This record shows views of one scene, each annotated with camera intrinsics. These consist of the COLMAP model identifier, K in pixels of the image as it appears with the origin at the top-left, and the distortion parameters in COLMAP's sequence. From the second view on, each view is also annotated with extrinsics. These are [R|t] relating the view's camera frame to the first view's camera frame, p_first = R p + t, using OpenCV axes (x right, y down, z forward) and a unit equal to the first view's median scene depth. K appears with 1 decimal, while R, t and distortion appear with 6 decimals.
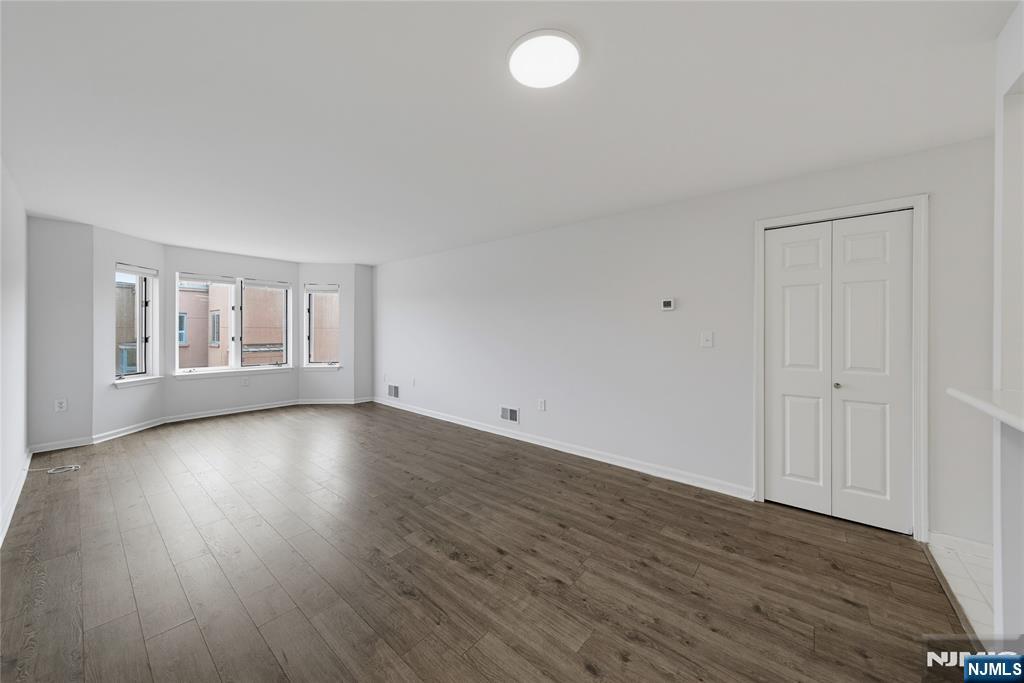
lens RADIAL K [[363.3, 0, 510.1], [0, 363.3, 325.9], [0, 0, 1]] dist [0.000205, -0.000135]
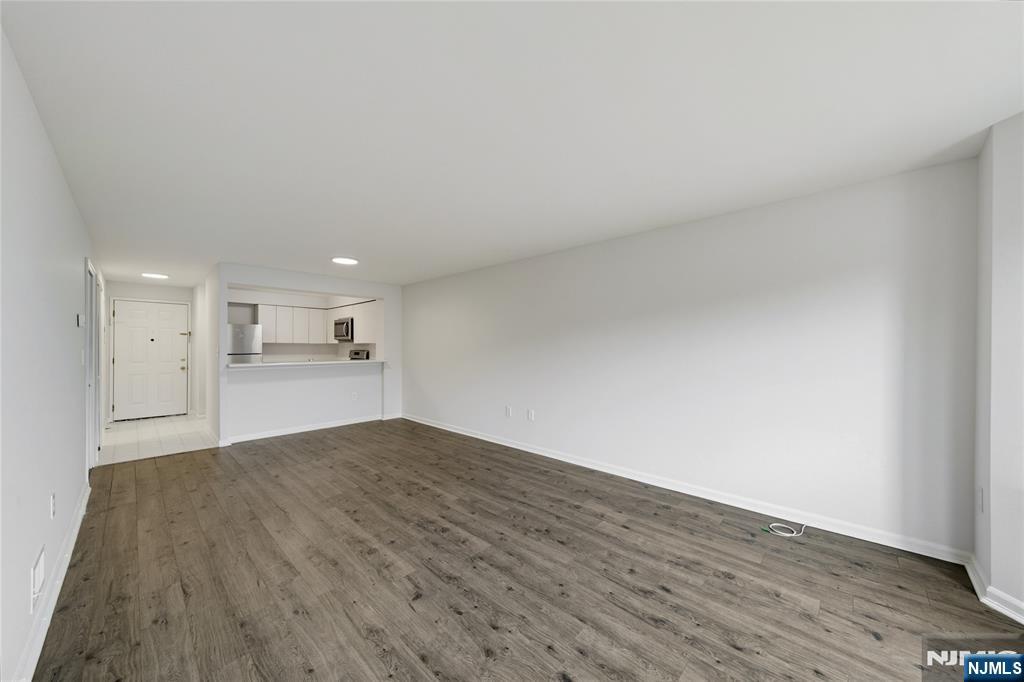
lens RADIAL K [[360.5, 0, 522.3], [0, 360.5, 351.9], [0, 0, 1]] dist [0.001521, 0.000170]
pose [[-0.999131, -0.007232, 0.041043, -0.763867], [-0.007050, 0.999965, 0.004579, 0.006740], [-0.041075, 0.004286, -0.999147, 1.990039]]
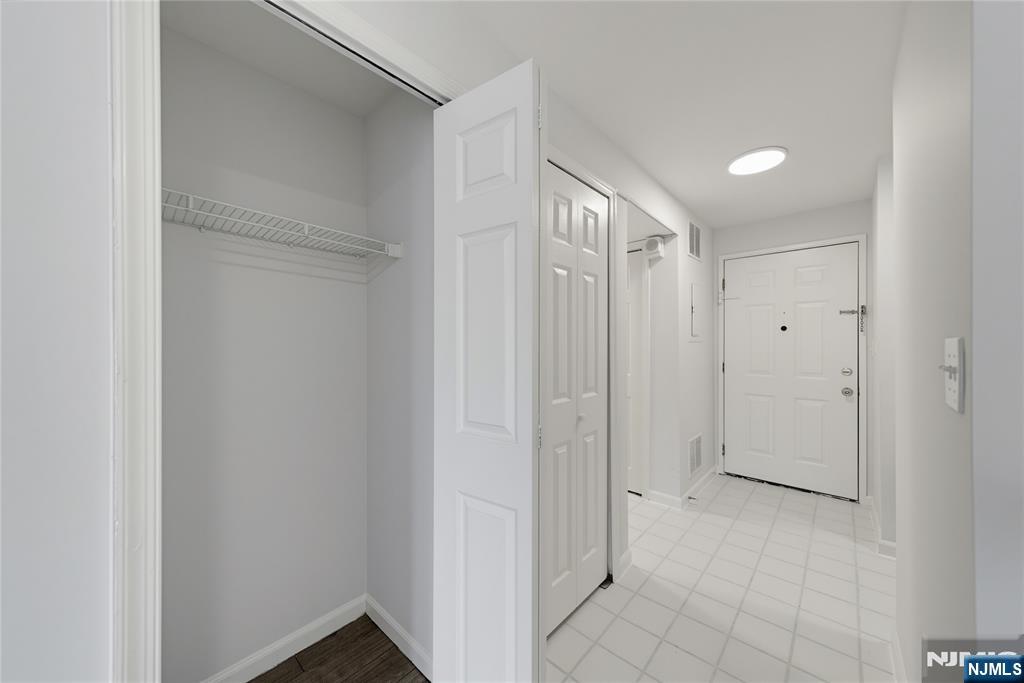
lens RADIAL K [[359.7, 0, 506.5], [0, 359.7, 339.6], [0, 0, 1]] dist [0.001232, 0.000149]
pose [[0.031007, -0.001231, 0.999518, 0.443894], [-0.000589, 0.999999, 0.001250, -0.006877], [-0.999519, -0.000627, 0.031007, 0.715963]]
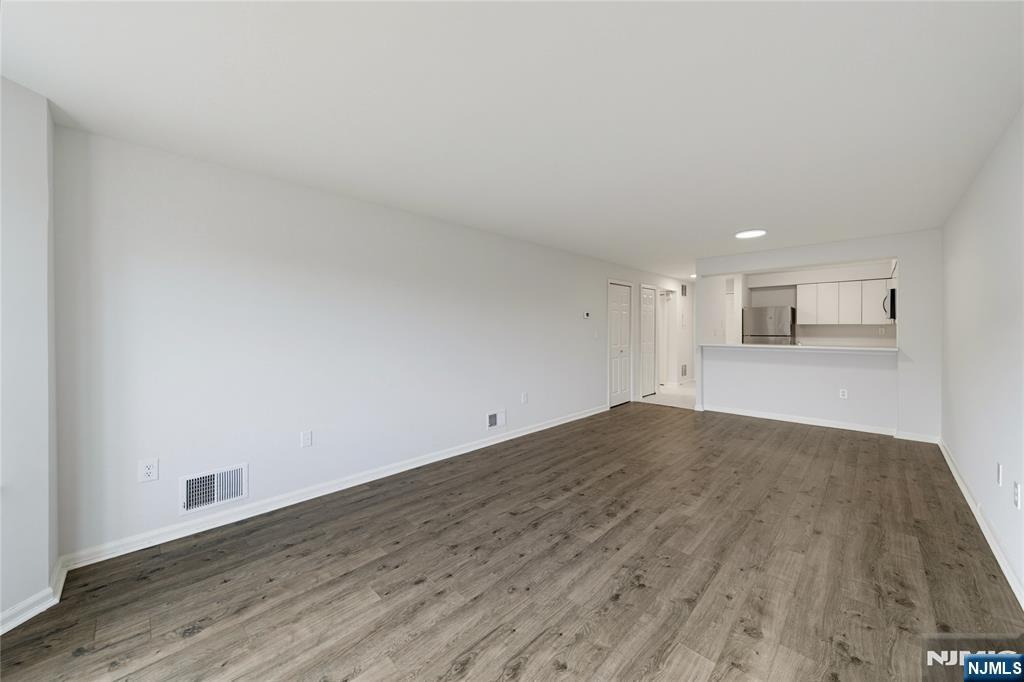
lens RADIAL K [[374.8, 0, 513.8], [0, 374.8, 328.8], [0, 0, 1]] dist [0.001511, 0.000156]
pose [[0.069342, -0.007175, 0.997567, -1.444261], [-0.008531, 0.999933, 0.007785, -0.005102], [-0.997556, -0.009050, 0.069276, 1.304982]]
